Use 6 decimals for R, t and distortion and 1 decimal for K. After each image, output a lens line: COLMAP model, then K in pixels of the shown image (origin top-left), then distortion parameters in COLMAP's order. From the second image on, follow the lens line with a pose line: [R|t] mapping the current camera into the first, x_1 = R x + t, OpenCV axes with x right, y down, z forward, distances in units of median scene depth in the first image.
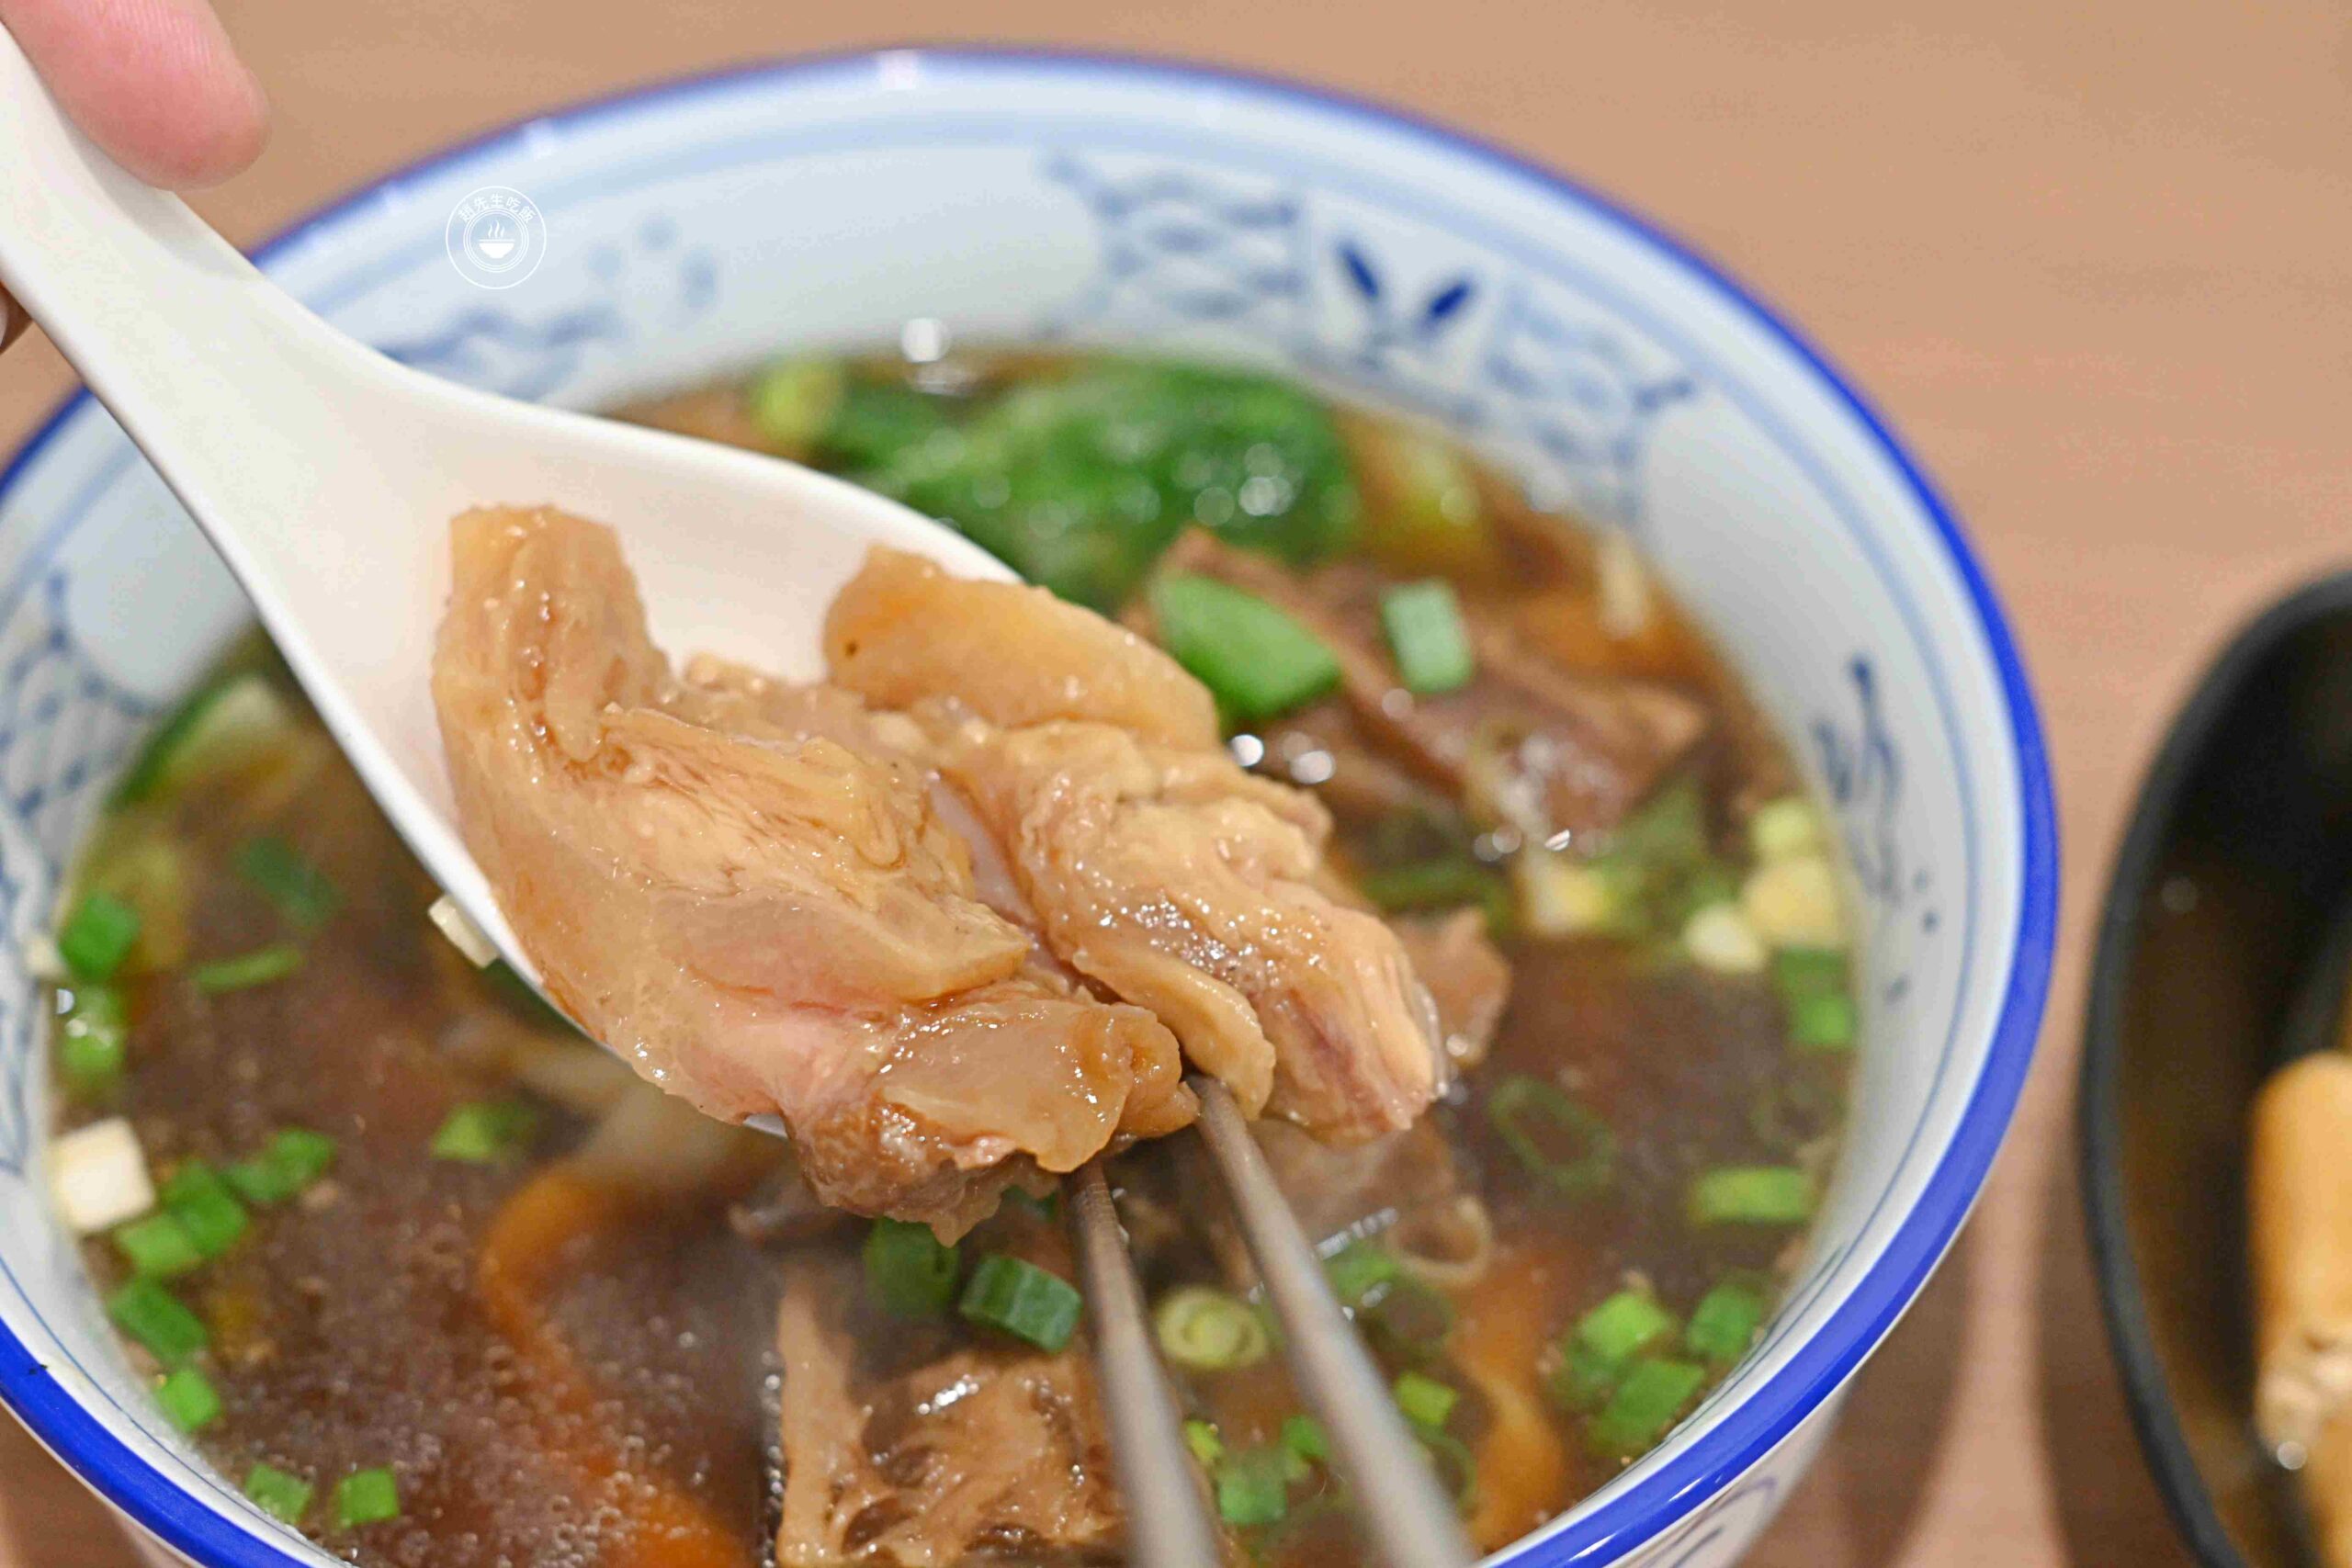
lens RADIAL K [[4992.1, 0, 1176.4], [0, 4992.1, 773.8], [0, 0, 1]] dist [-0.012142, 0.000000]
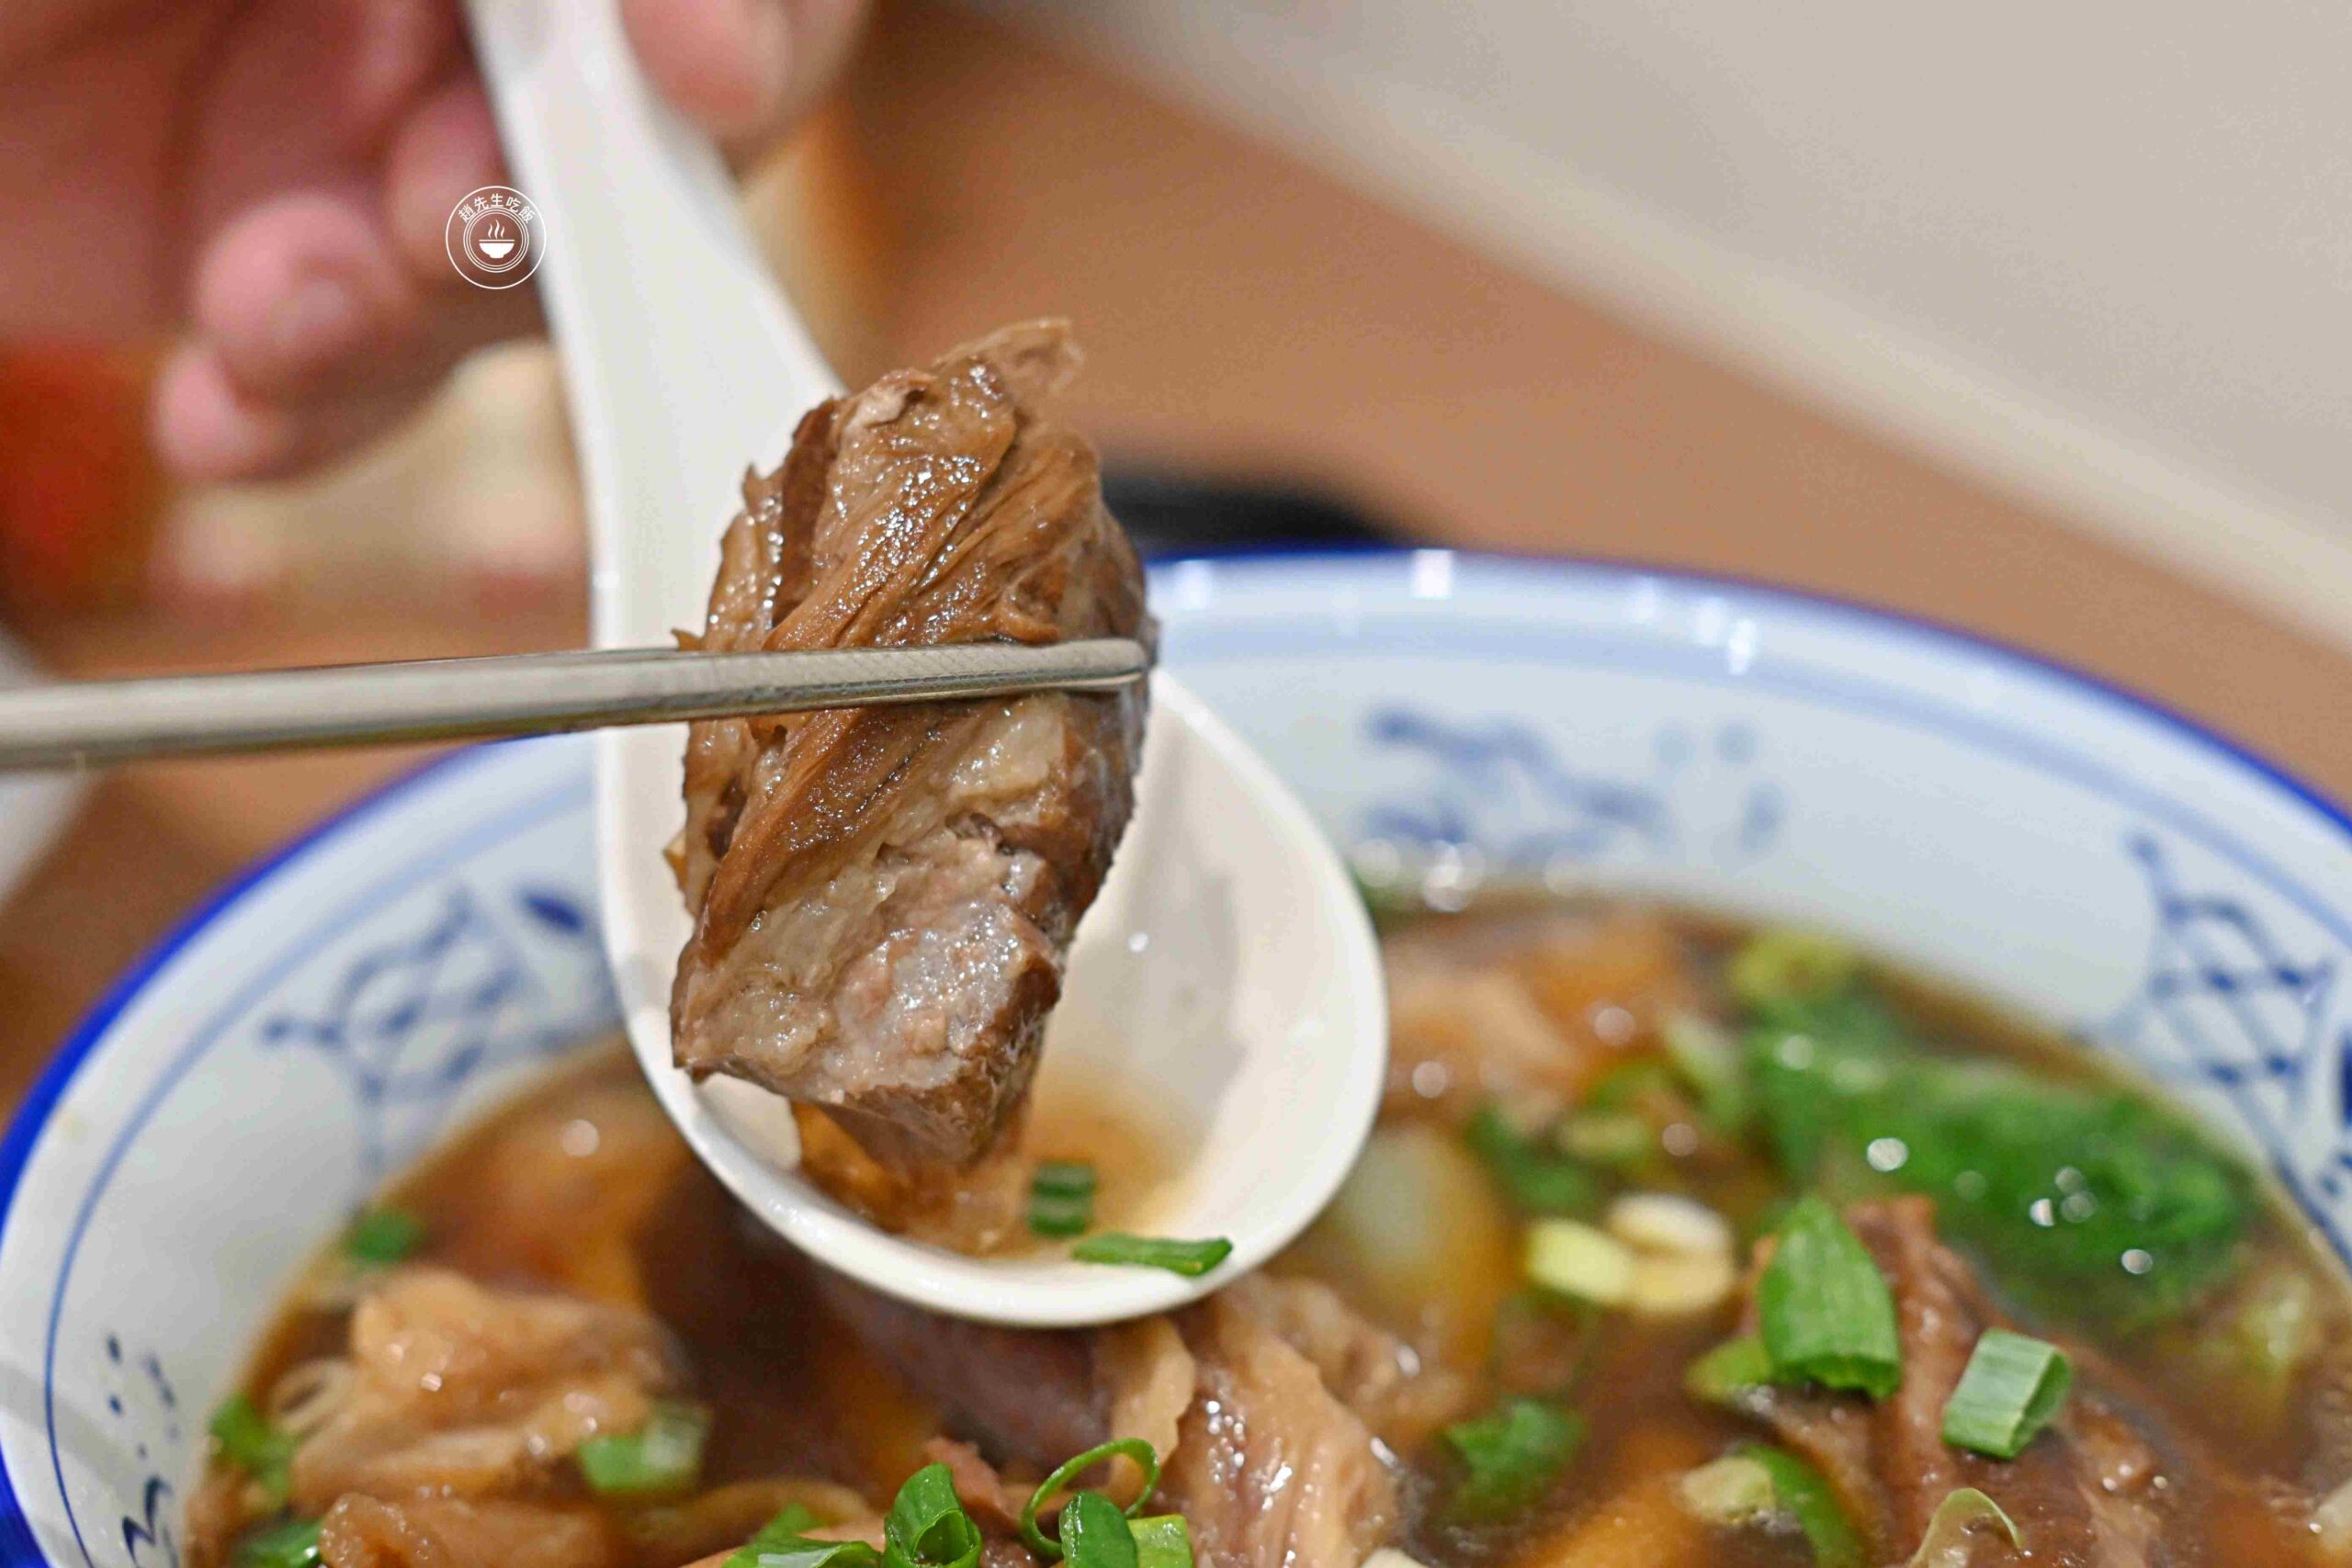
lens RADIAL K [[4992.1, 0, 1164.6], [0, 4992.1, 789.3], [0, 0, 1]] dist [-0.012142, 0.000000]
pose [[0.630845, 0.327644, -0.703338, 0.485802], [-0.524320, 0.848198, -0.075152, 0.019491], [0.571947, 0.416183, 0.706872, 0.334803]]
